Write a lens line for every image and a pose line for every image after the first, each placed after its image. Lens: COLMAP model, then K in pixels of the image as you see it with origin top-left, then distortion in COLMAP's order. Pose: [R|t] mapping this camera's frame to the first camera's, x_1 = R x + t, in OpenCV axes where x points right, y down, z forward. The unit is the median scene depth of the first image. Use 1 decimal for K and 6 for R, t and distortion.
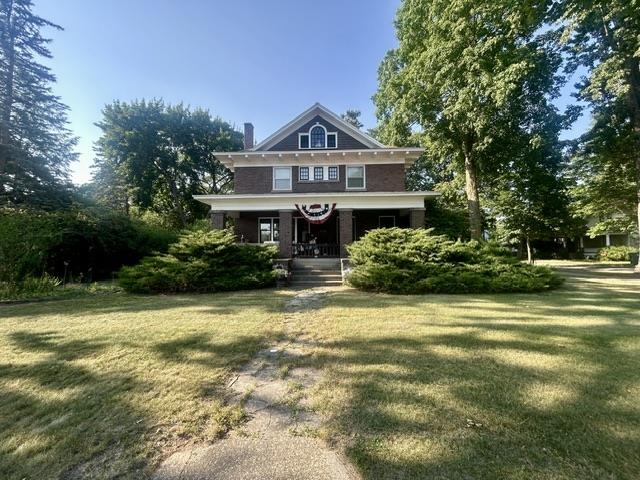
lens RADIAL K [[259.0, 0, 318.8], [0, 259.0, 240.8], [0, 0, 1]] dist [0.001014, -0.000370]
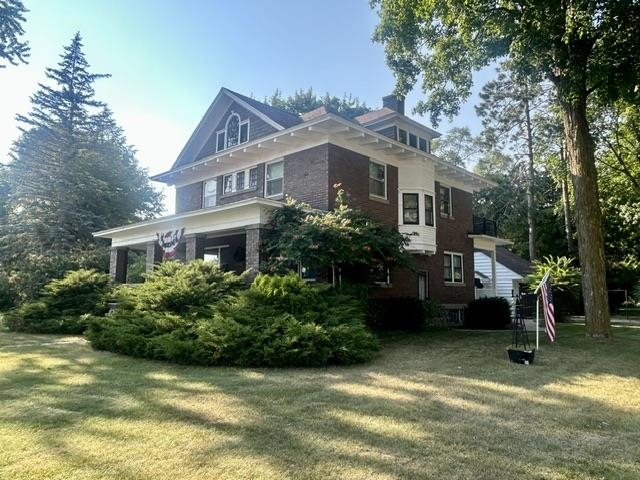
lens RADIAL K [[467.7, 0, 319.7], [0, 467.7, 237.5], [0, 0, 1]] dist [-0.002003, 0.000066]
pose [[0.756511, -0.071271, -0.650086, 1.252085], [0.025269, 0.996487, -0.079842, -0.002206], [0.653493, 0.043974, 0.755654, 0.250596]]
